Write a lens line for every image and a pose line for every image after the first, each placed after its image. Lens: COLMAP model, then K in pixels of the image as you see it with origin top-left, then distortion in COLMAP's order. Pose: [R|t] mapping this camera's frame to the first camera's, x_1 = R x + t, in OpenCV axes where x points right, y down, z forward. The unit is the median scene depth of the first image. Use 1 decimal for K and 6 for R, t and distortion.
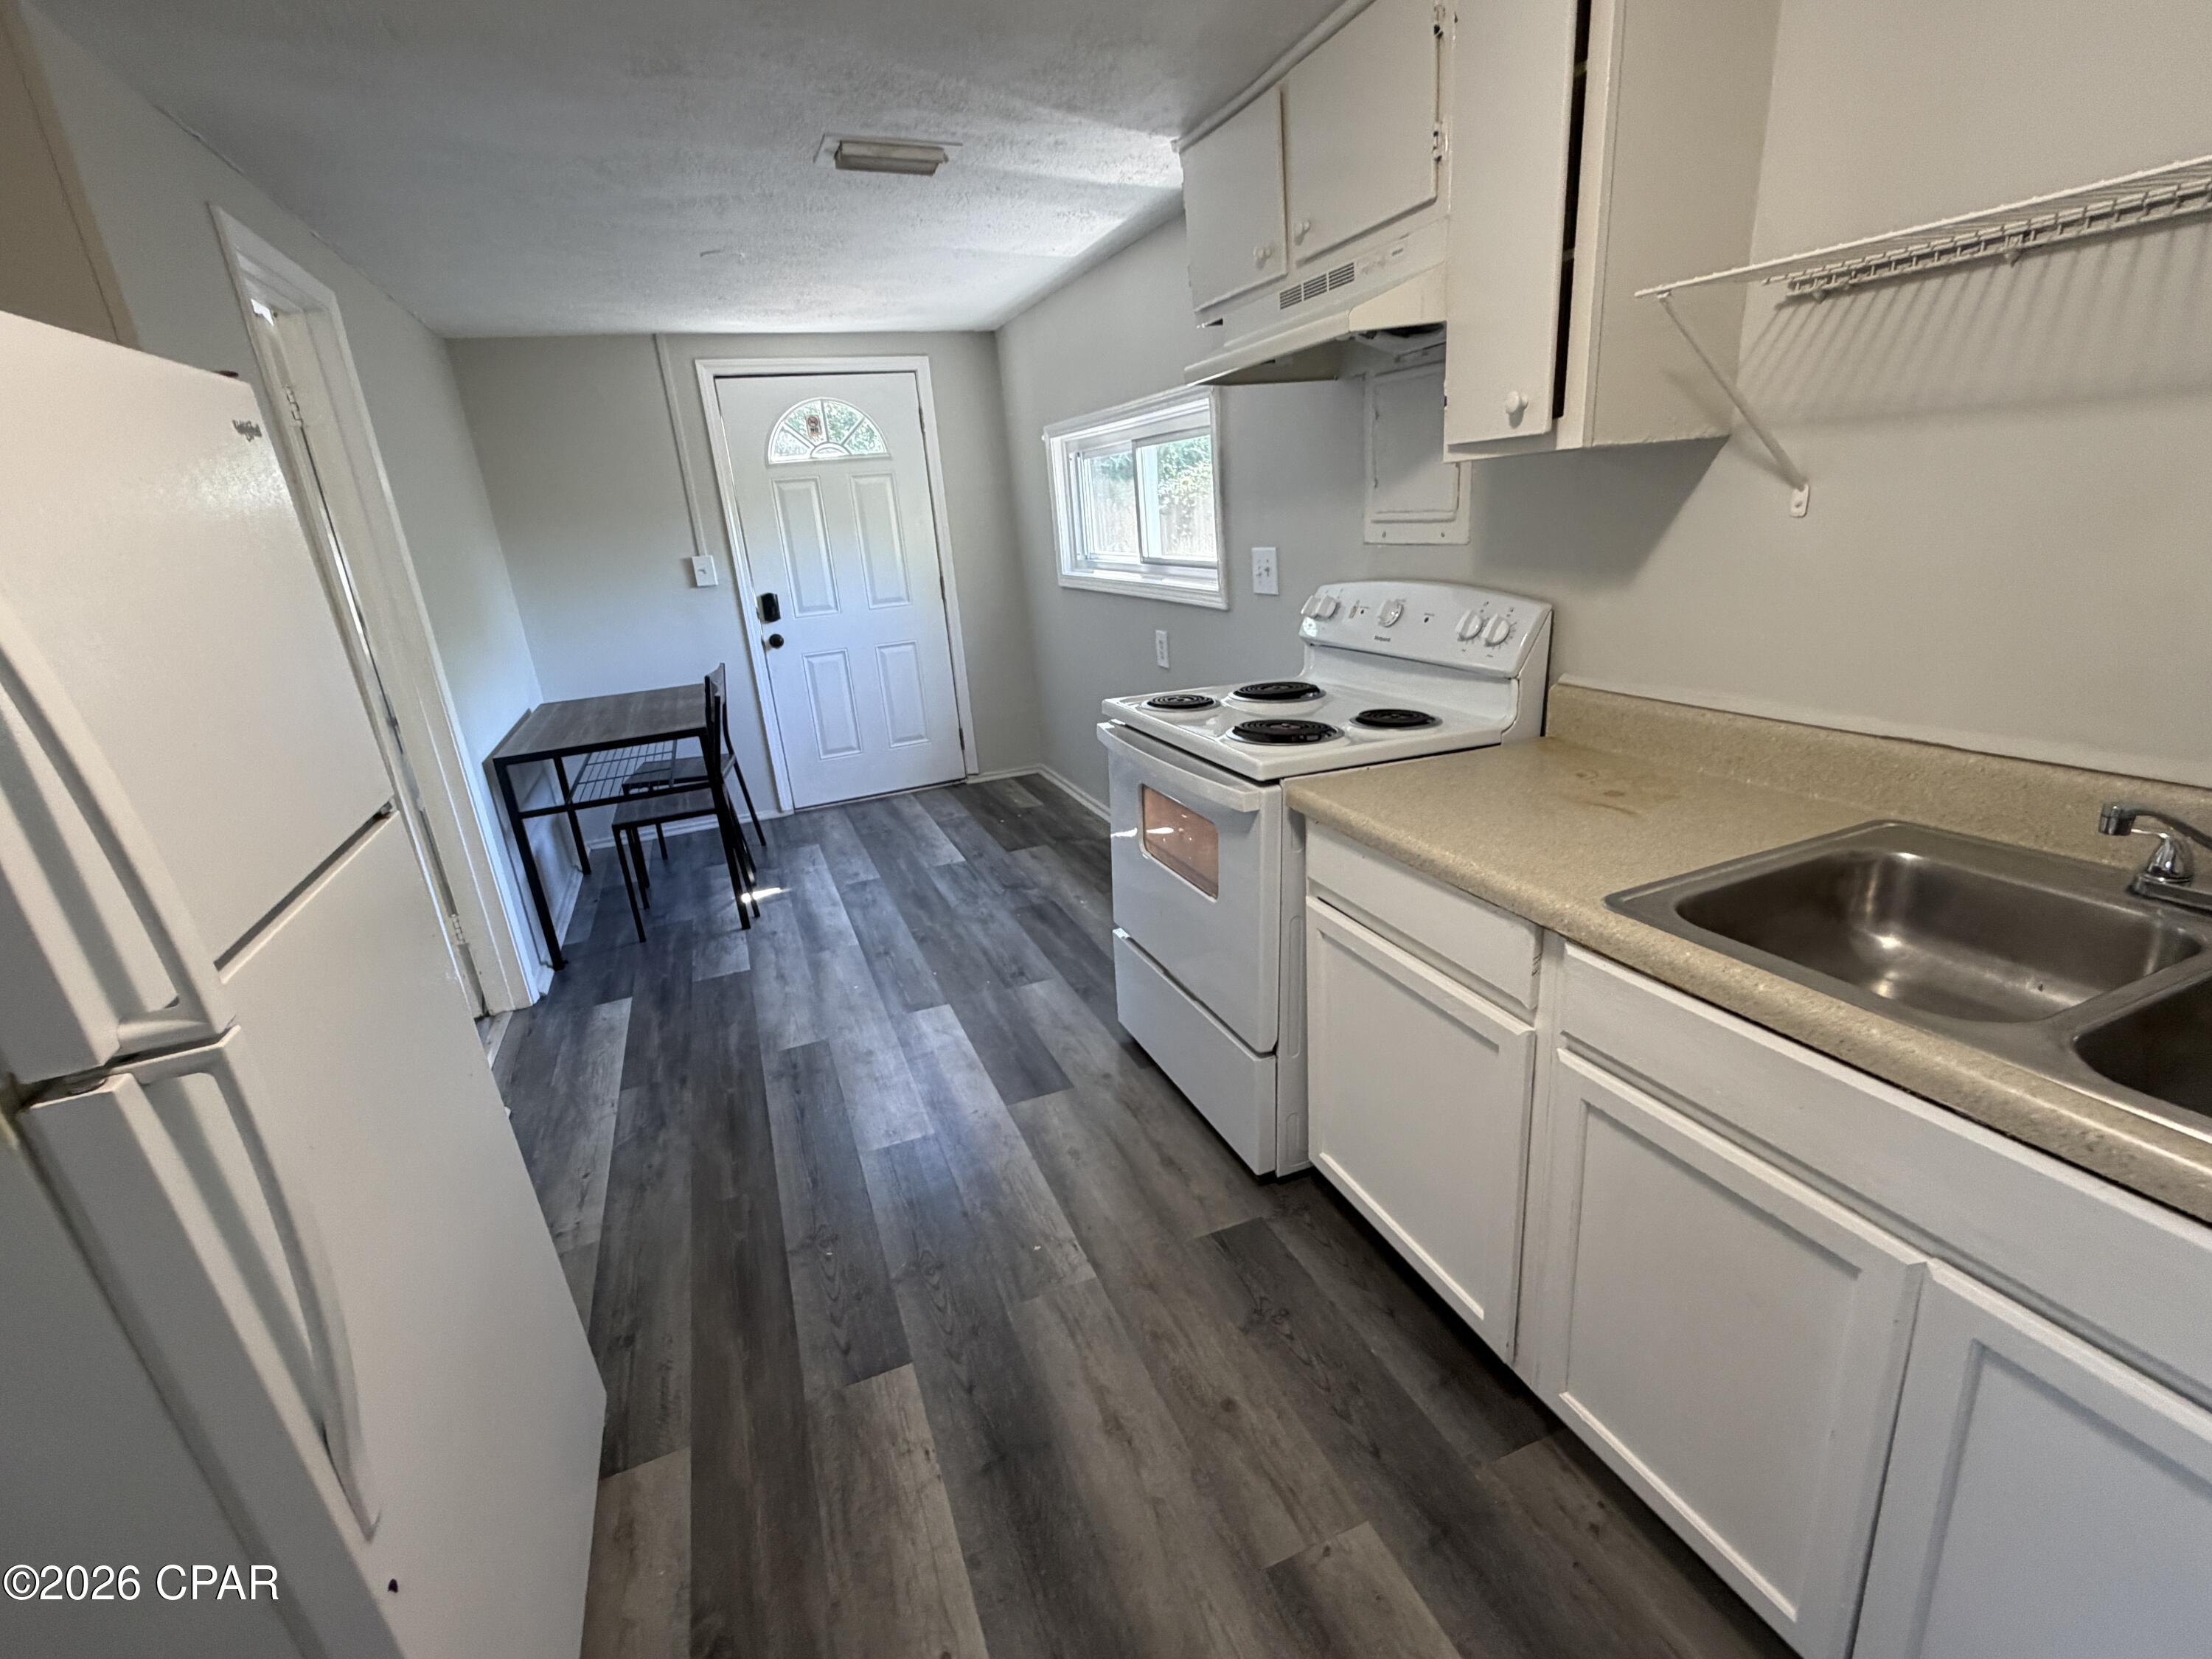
lens RADIAL K [[983.3, 0, 1108.6], [0, 983.3, 838.0], [0, 0, 1]] dist [0.002148, -0.000084]
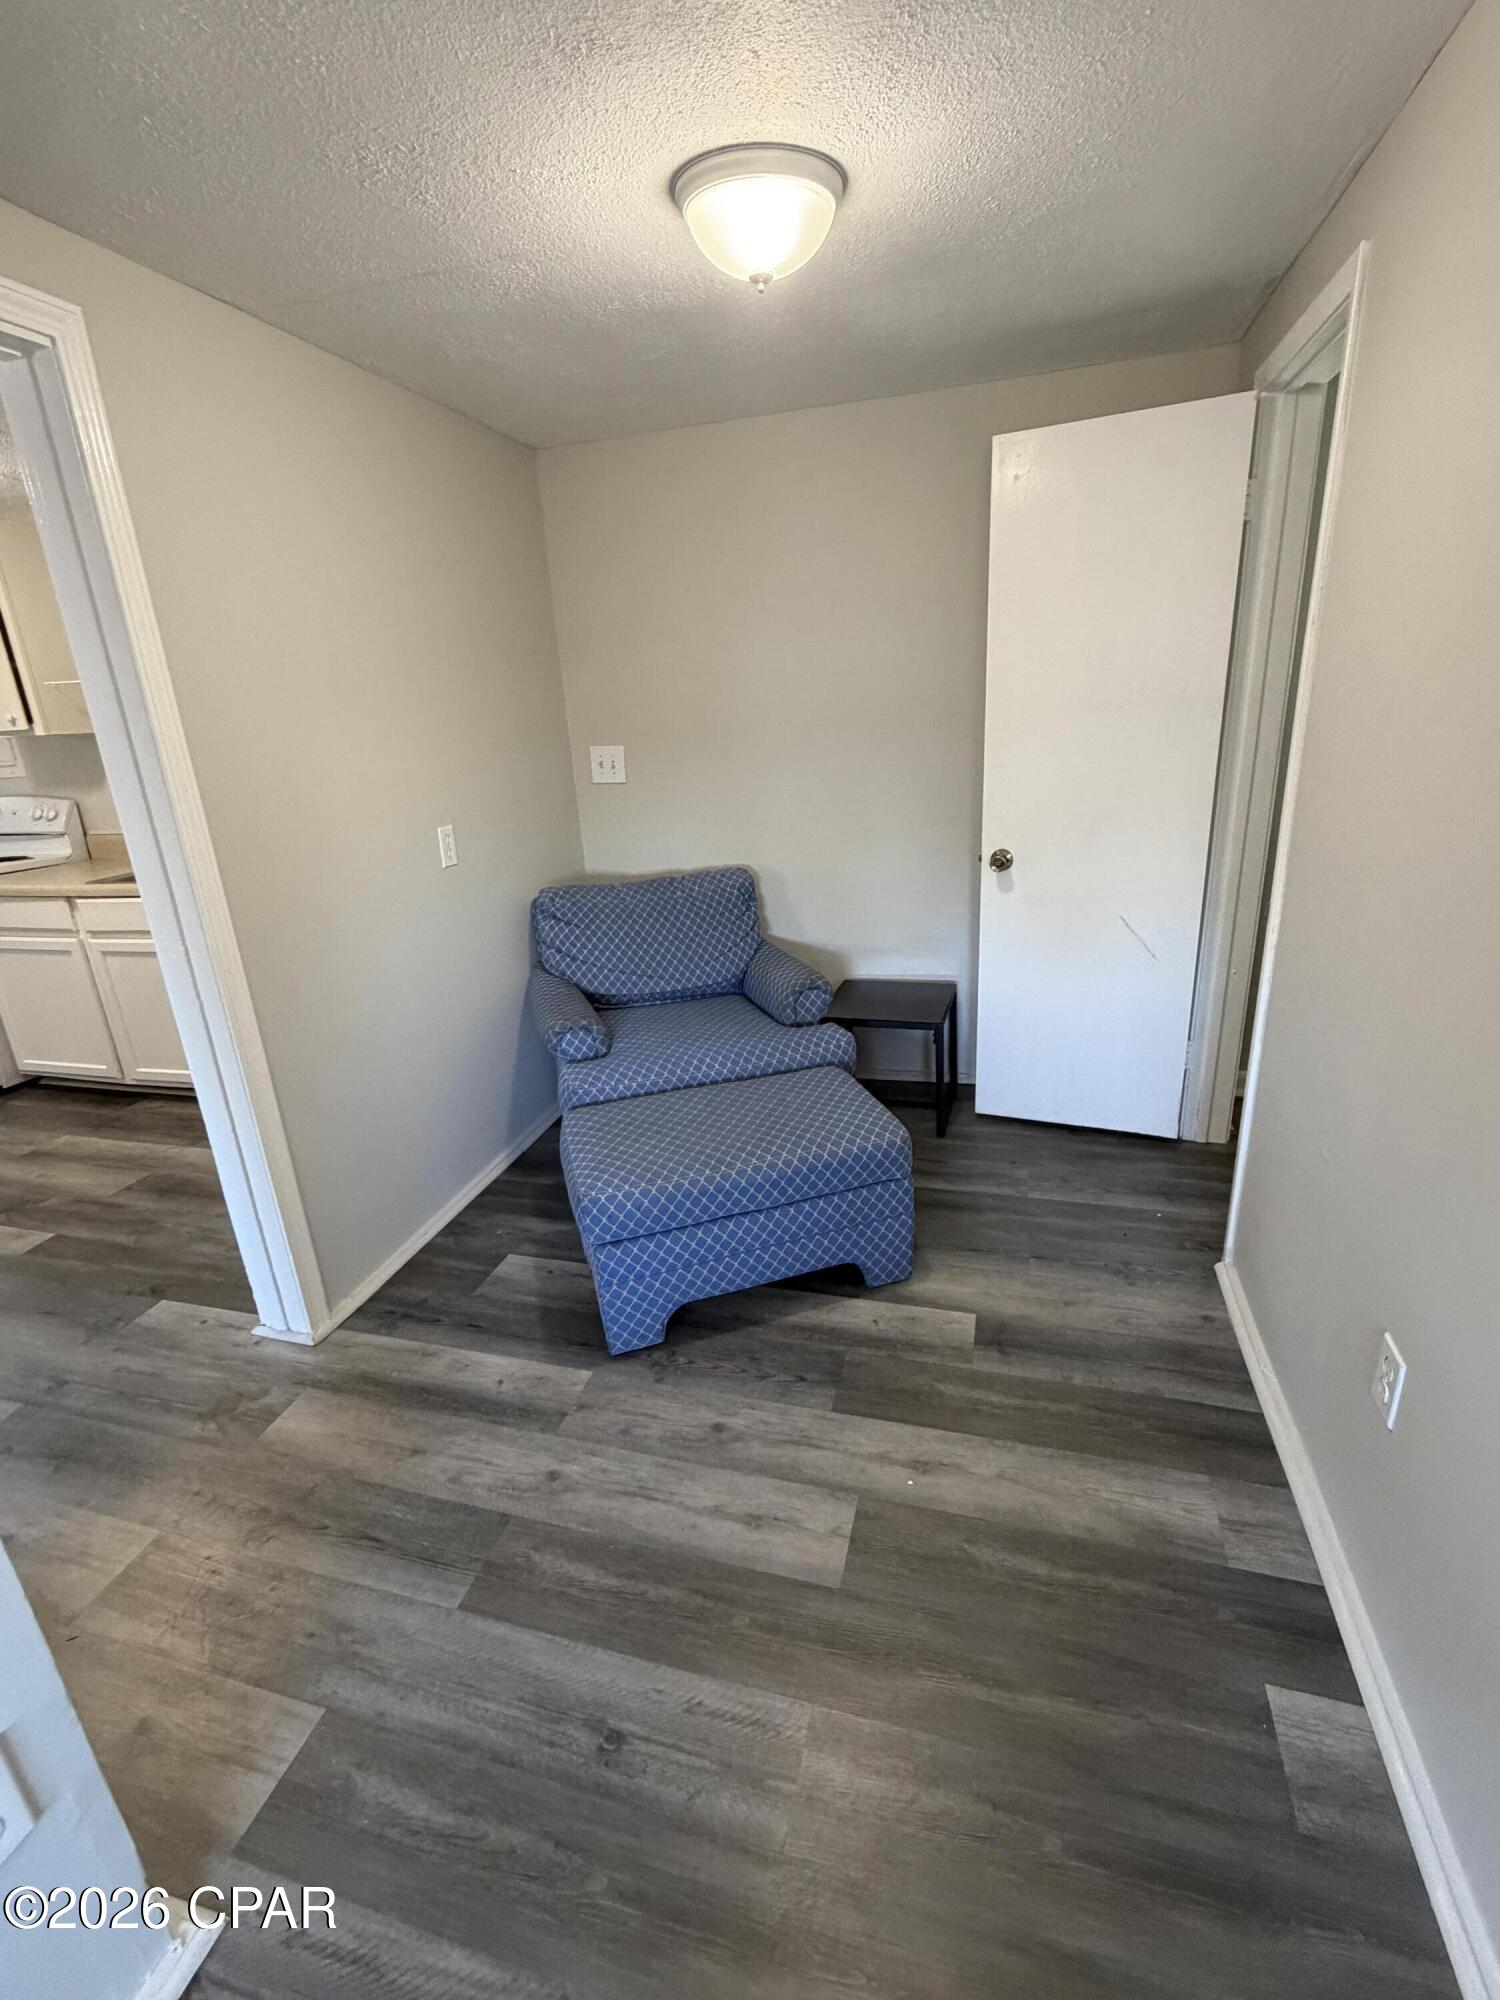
lens RADIAL K [[889.1, 0, 748.7], [0, 889.1, 996.4], [0, 0, 1]] dist [0.002148, -0.000084]
pose [[0.614975, -0.208766, 0.760409, -0.288141], [0.266716, 0.962551, 0.048558, 0.593891], [-0.742070, 0.172951, 0.647626, -1.628083]]
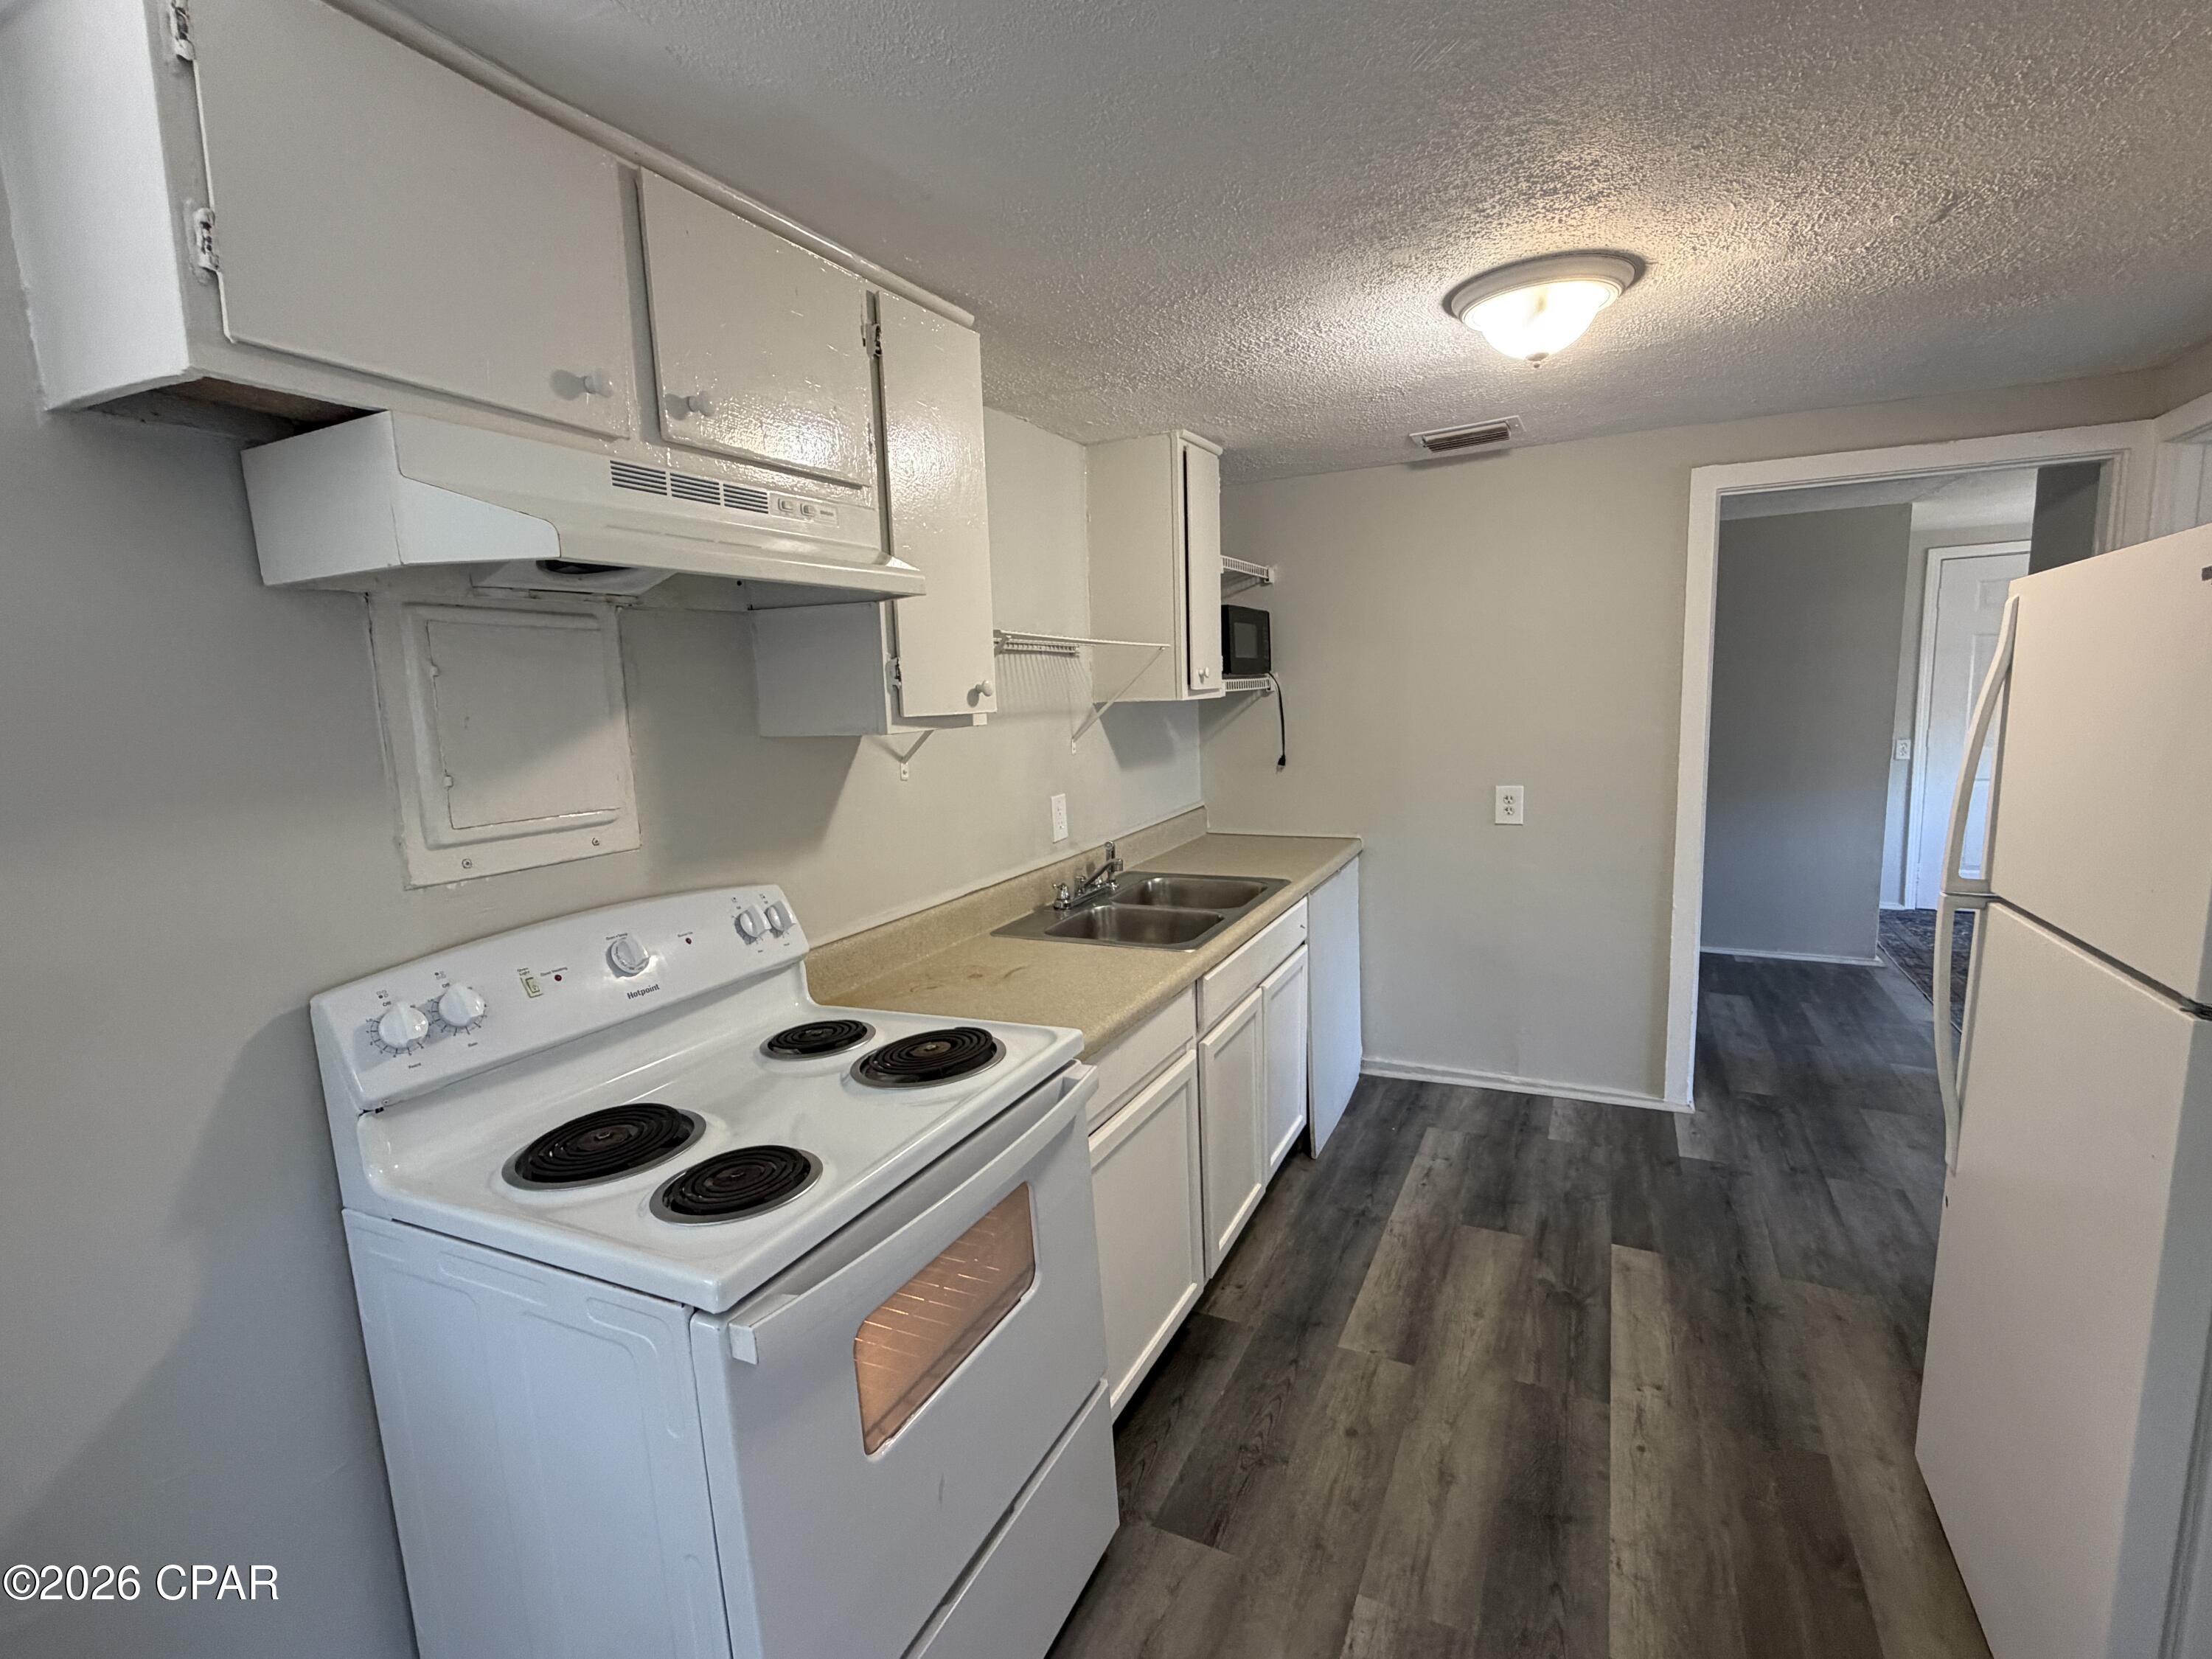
lens RADIAL K [[983.3, 0, 1103.1], [0, 983.3, 840.3], [0, 0, 1]] dist [0.002148, -0.000084]
pose [[-0.650323, -0.008048, 0.759615, -0.572857], [0.330738, 0.897197, 0.292659, -0.519922], [-0.683880, 0.441557, -0.580806, 1.522124]]
